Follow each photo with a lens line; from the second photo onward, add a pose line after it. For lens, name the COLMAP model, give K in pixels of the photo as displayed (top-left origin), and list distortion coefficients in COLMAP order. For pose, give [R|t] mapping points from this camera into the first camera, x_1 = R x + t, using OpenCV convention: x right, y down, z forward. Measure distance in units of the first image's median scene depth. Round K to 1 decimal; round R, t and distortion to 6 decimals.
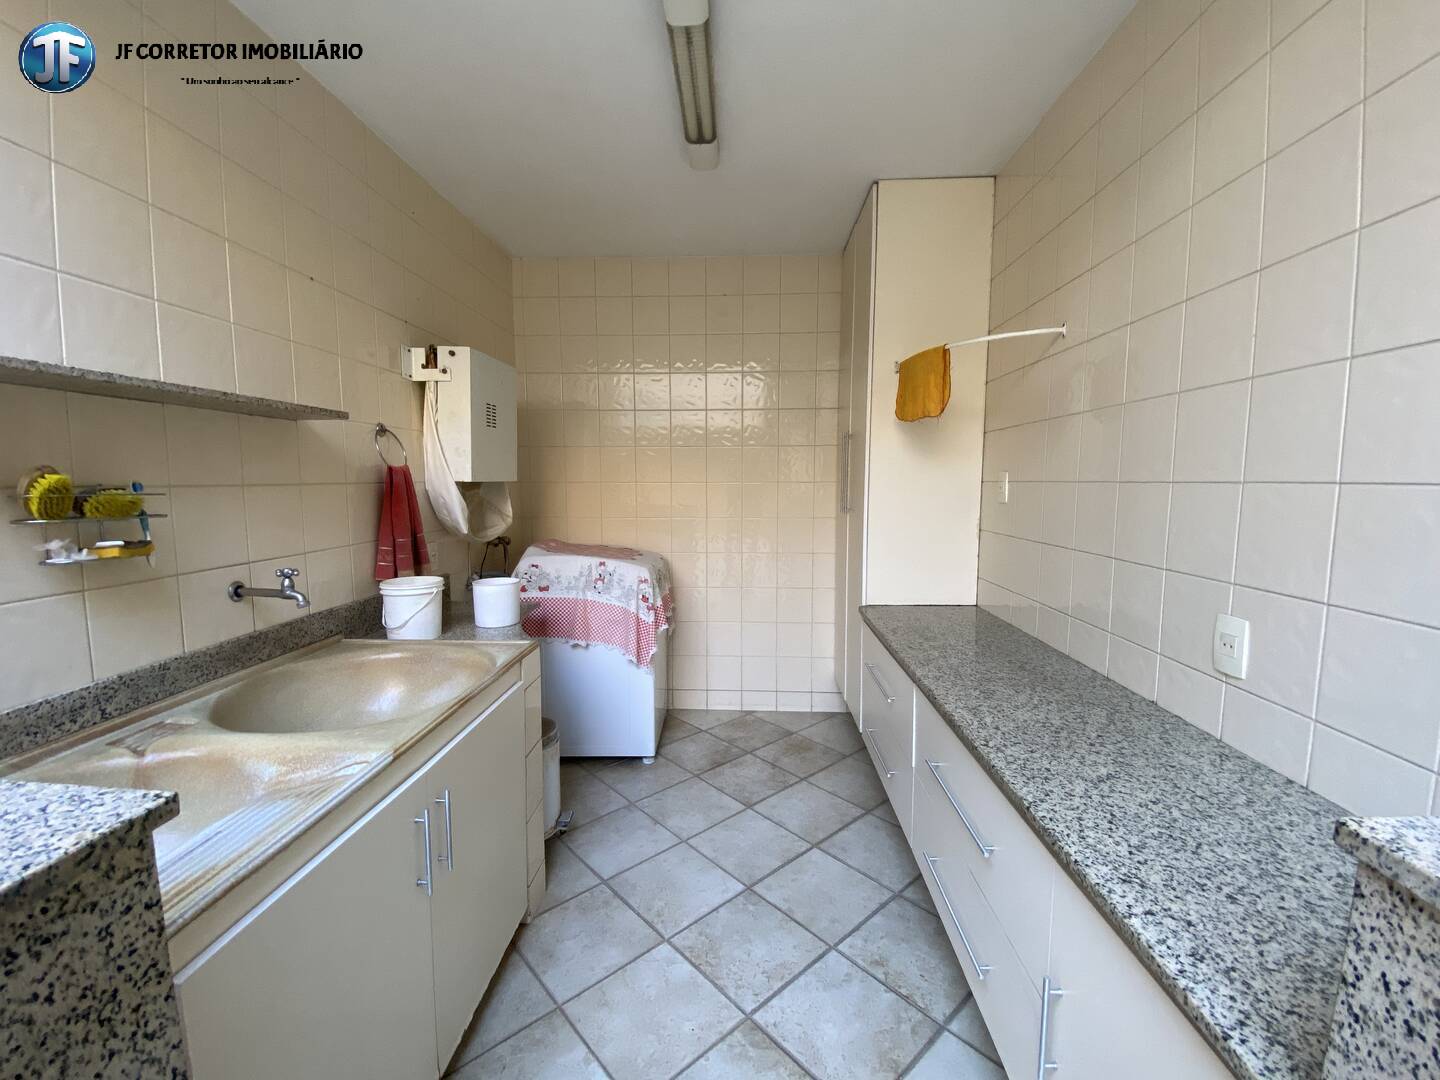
lens RADIAL K [[614.2, 0, 723.4], [0, 614.2, 540.3], [0, 0, 1]] dist [0.003057, -0.001490]
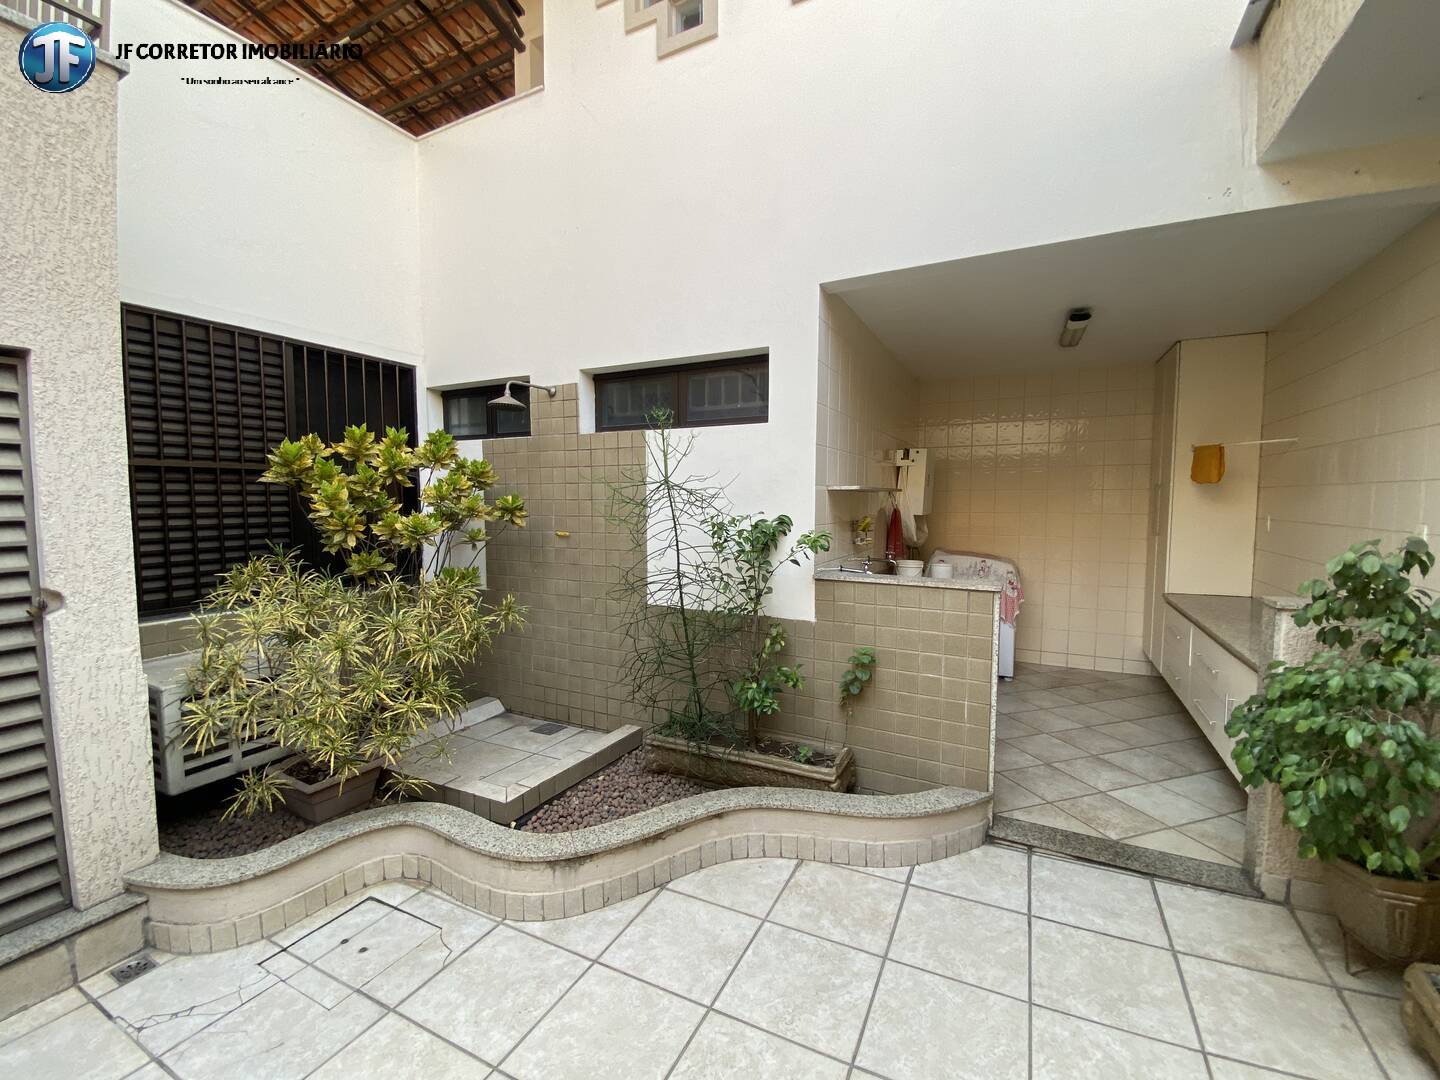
lens RADIAL K [[614.2, 0, 713.4], [0, 614.2, 543.8], [0, 0, 1]] dist [0.003057, -0.001490]
pose [[0.906083, 0.025060, -0.422358, -0.170561], [-0.030729, 0.999506, -0.006617, 0.025096], [0.421983, 0.018974, 0.906405, -0.975781]]
